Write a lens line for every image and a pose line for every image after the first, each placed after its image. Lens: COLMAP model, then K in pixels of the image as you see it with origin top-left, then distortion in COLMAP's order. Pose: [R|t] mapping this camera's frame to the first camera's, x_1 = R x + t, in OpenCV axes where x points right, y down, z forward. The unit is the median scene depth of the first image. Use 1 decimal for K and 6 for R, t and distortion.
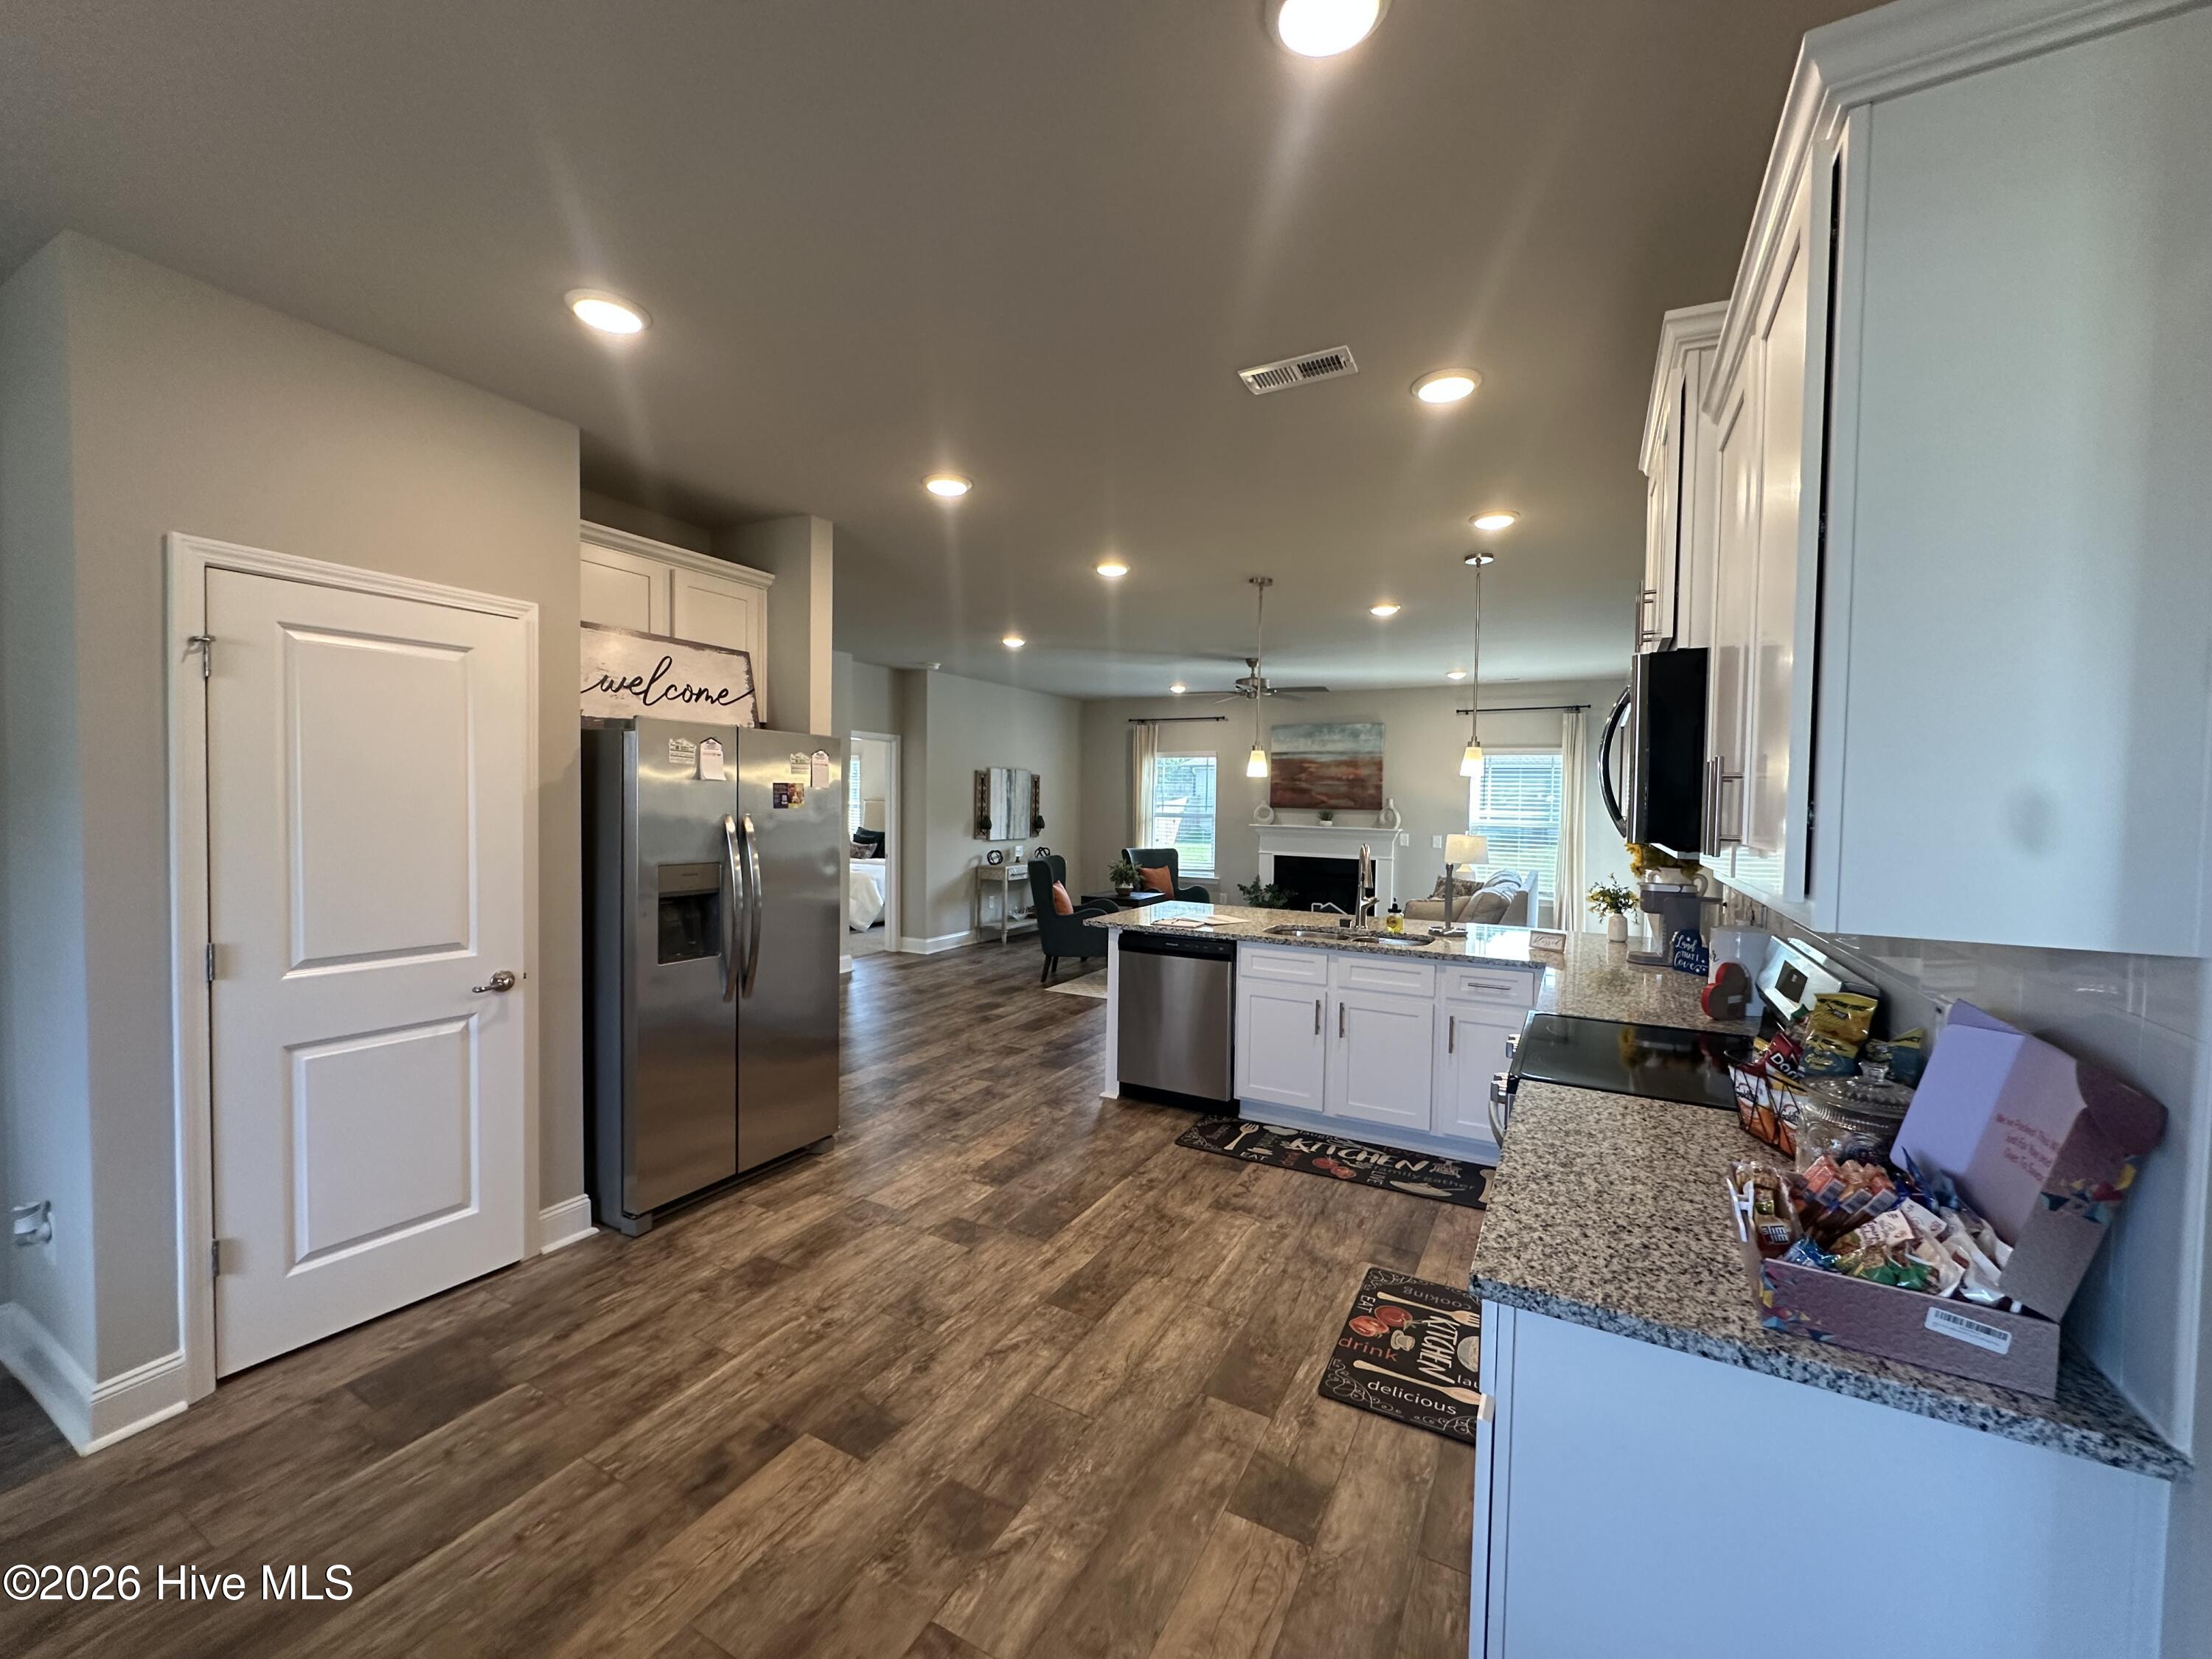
lens RADIAL K [[882.0, 0, 1105.8], [0, 882.0, 824.9], [0, 0, 1]] dist [-0.003335, -0.000035]
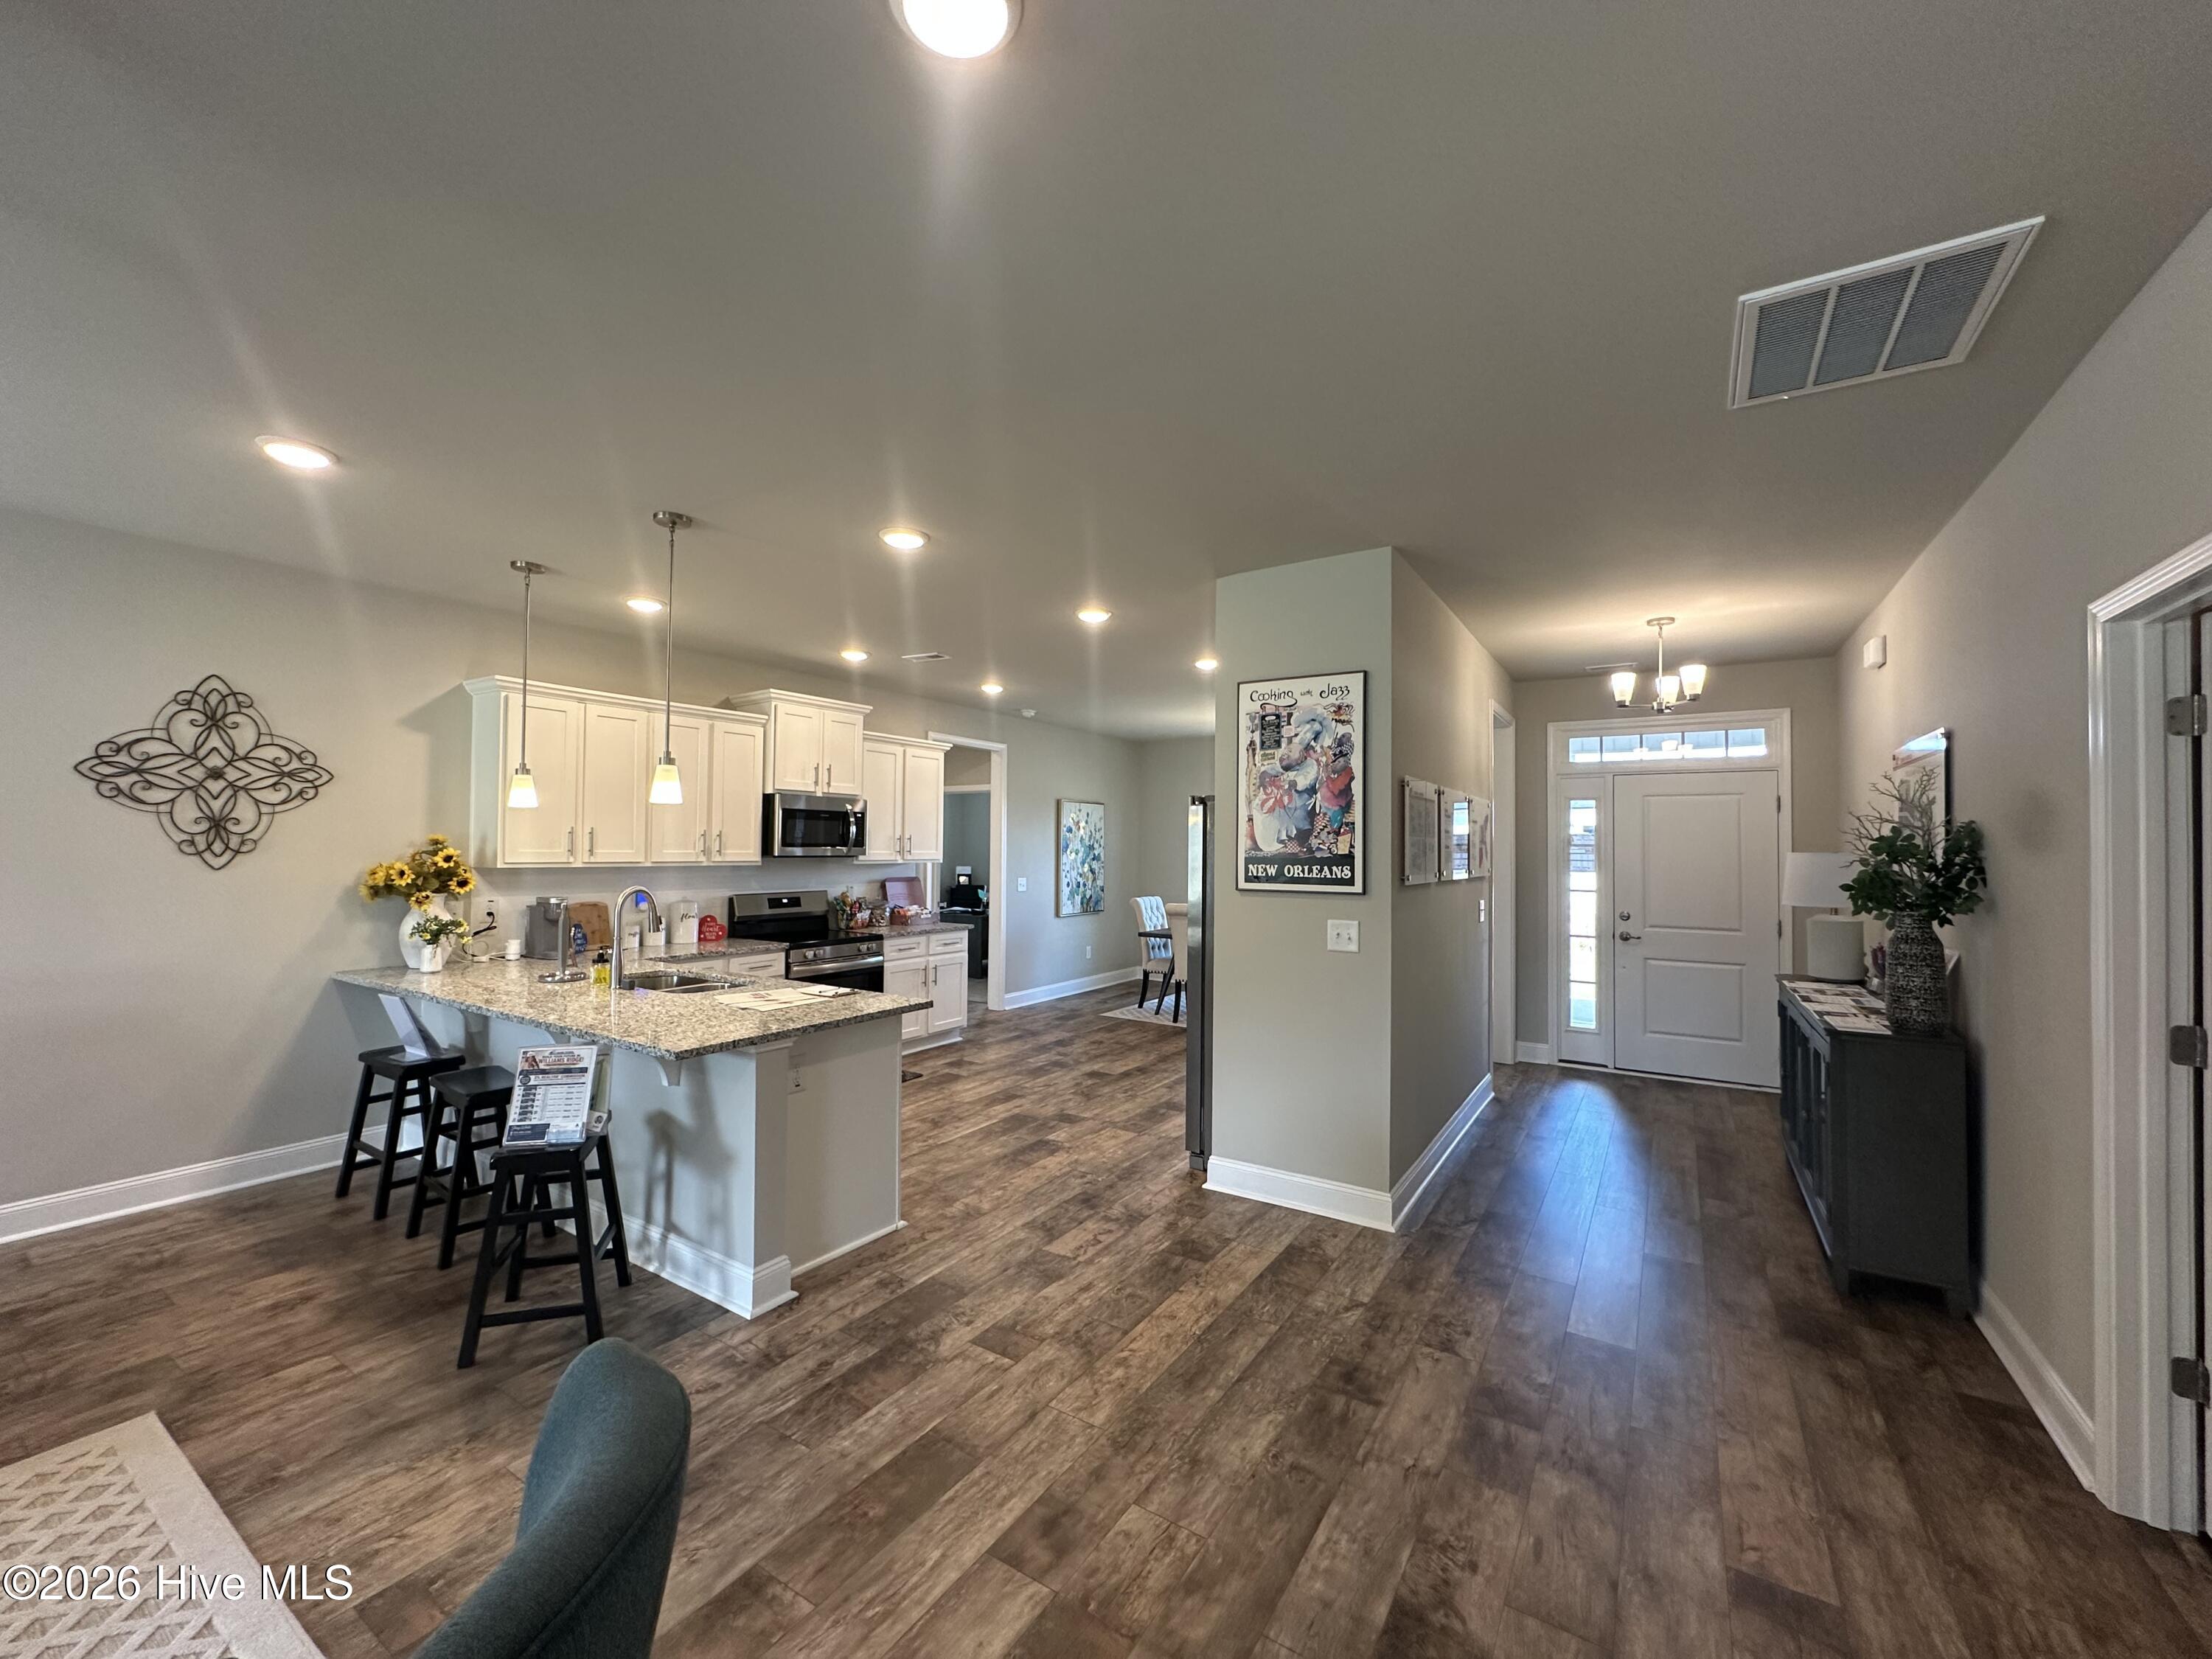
lens RADIAL K [[882.0, 0, 1105.8], [0, 882.0, 824.9], [0, 0, 1]] dist [-0.003335, -0.000035]
pose [[-0.996985, -0.025391, 0.073320, -0.279084], [-0.025378, 0.999677, 0.001105, -0.061907], [-0.073325, -0.000759, -0.997308, 2.150623]]
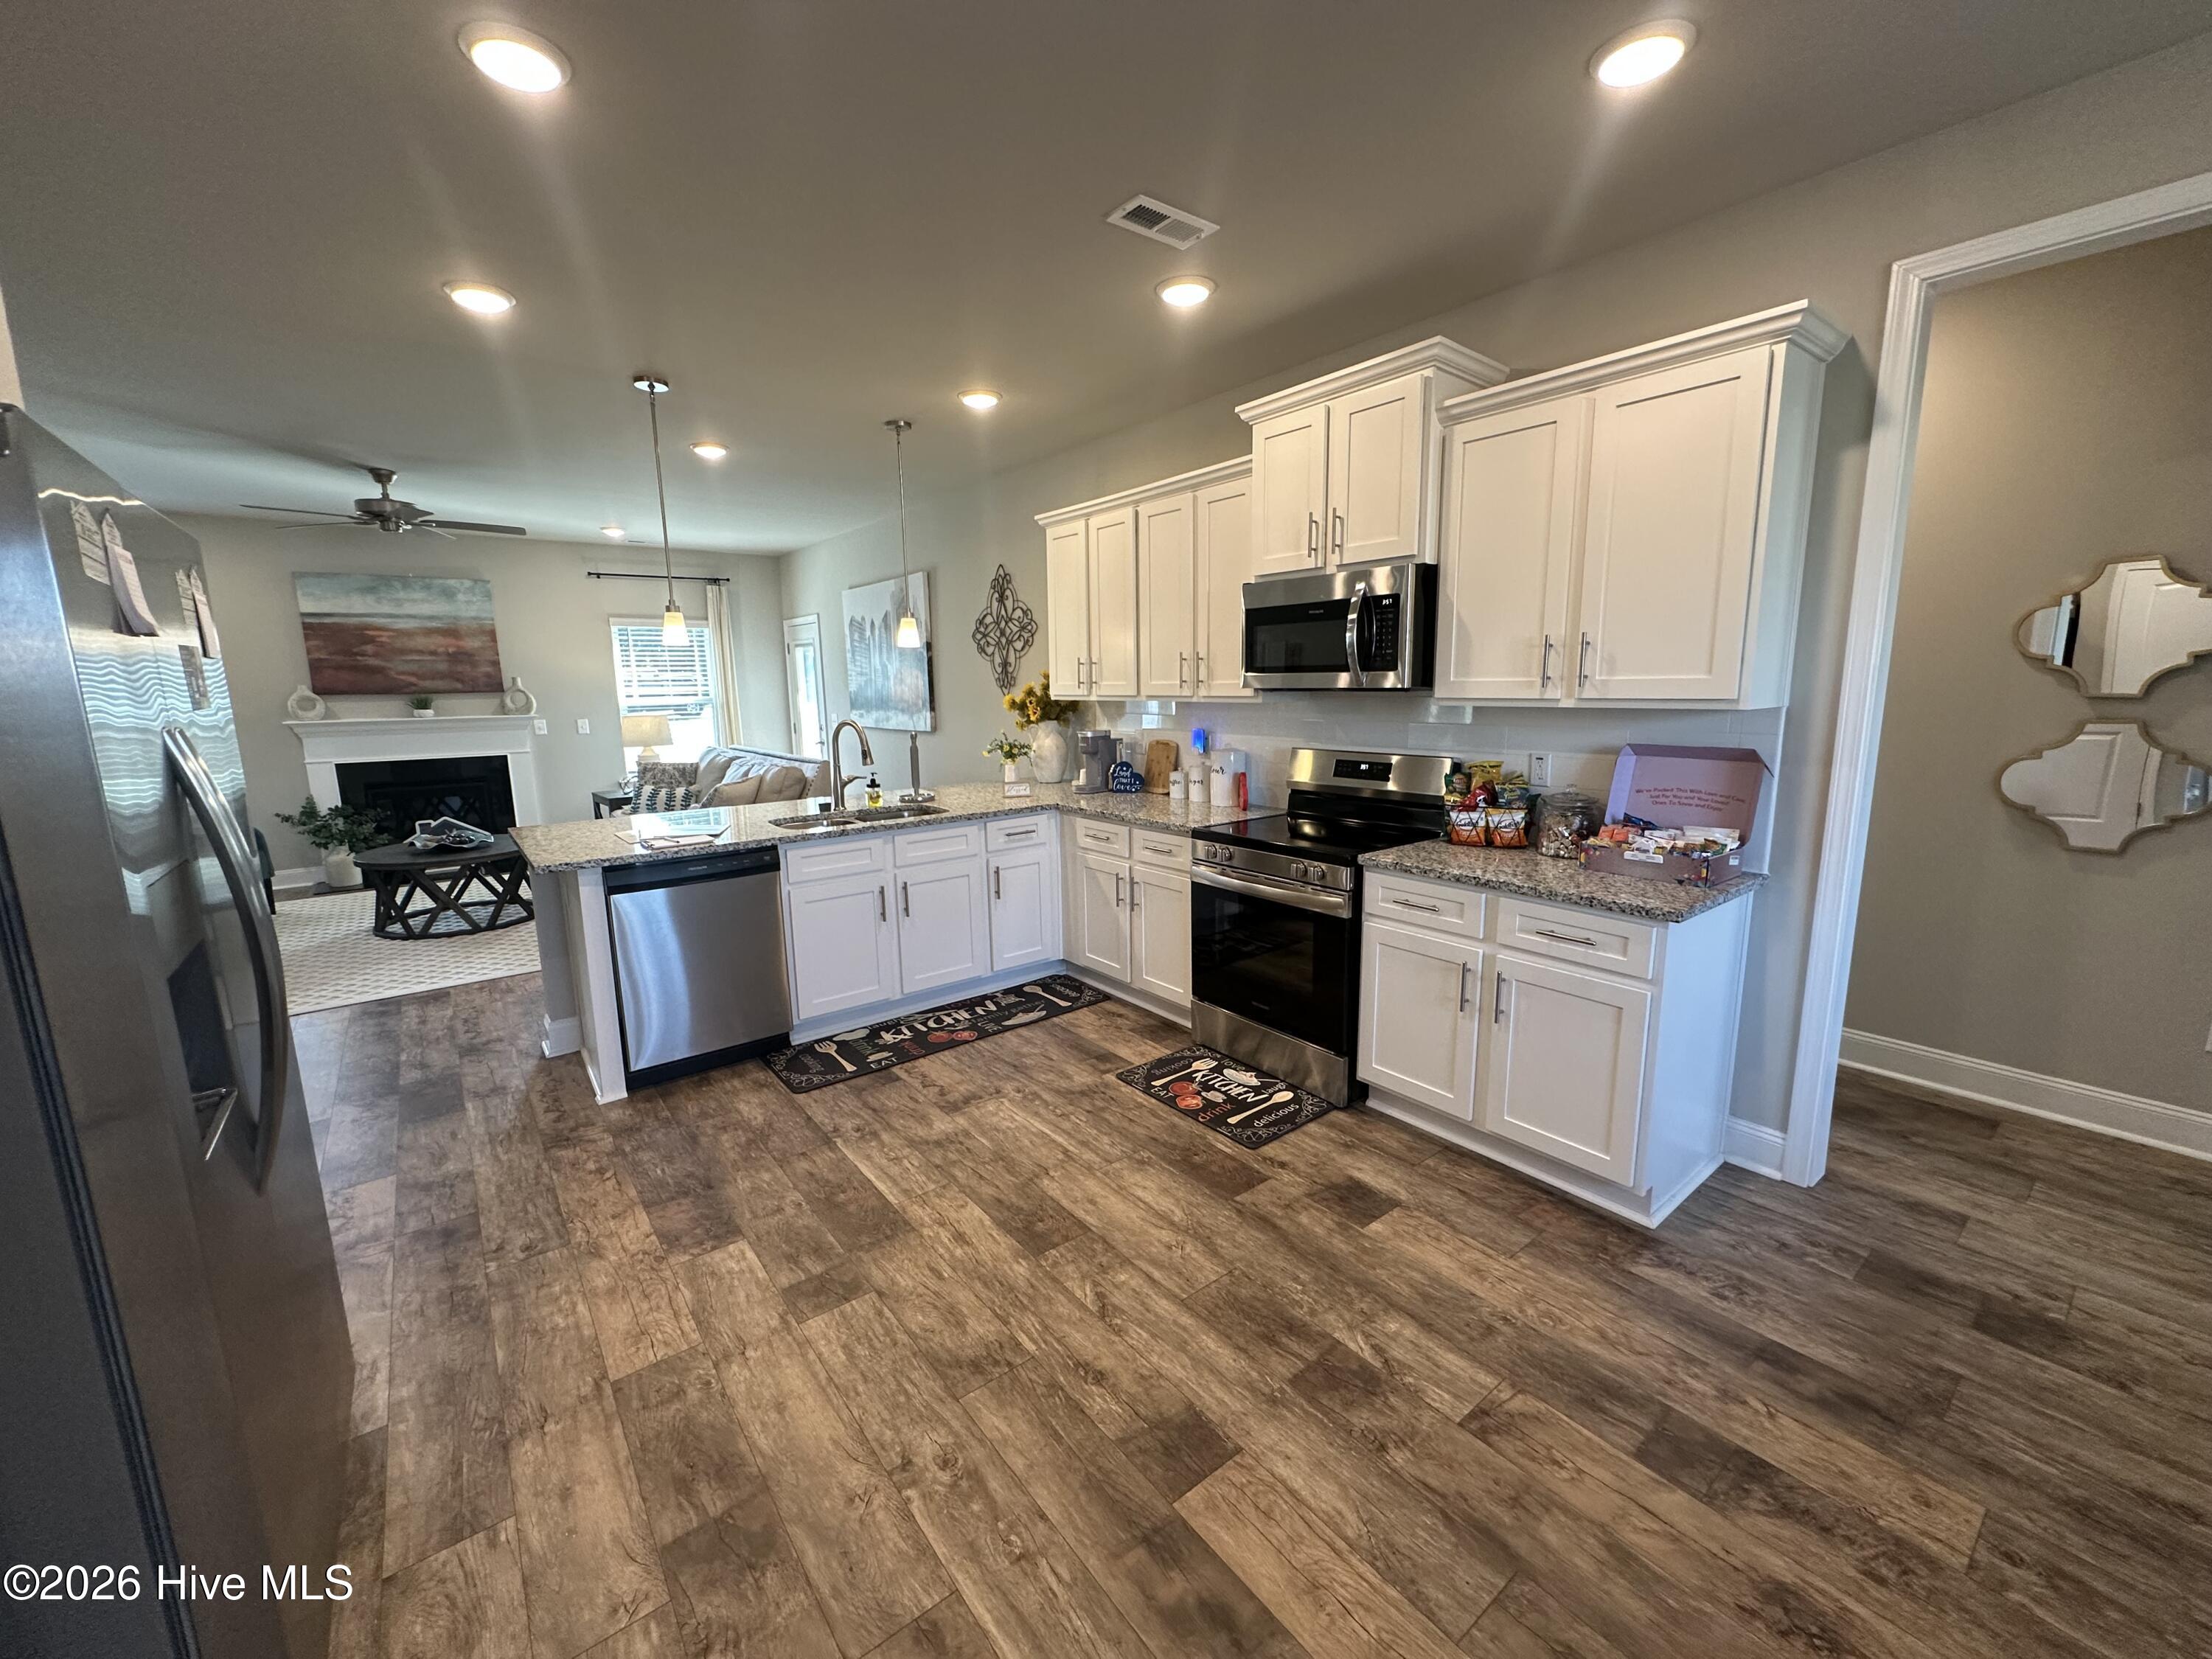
lens RADIAL K [[882.0, 0, 1105.8], [0, 882.0, 824.9], [0, 0, 1]] dist [-0.003335, -0.000035]
pose [[0.398544, -0.174776, 0.900342, -0.536821], [0.049399, 0.984340, 0.169216, -0.015420], [-0.915818, -0.022964, 0.400937, 0.427552]]
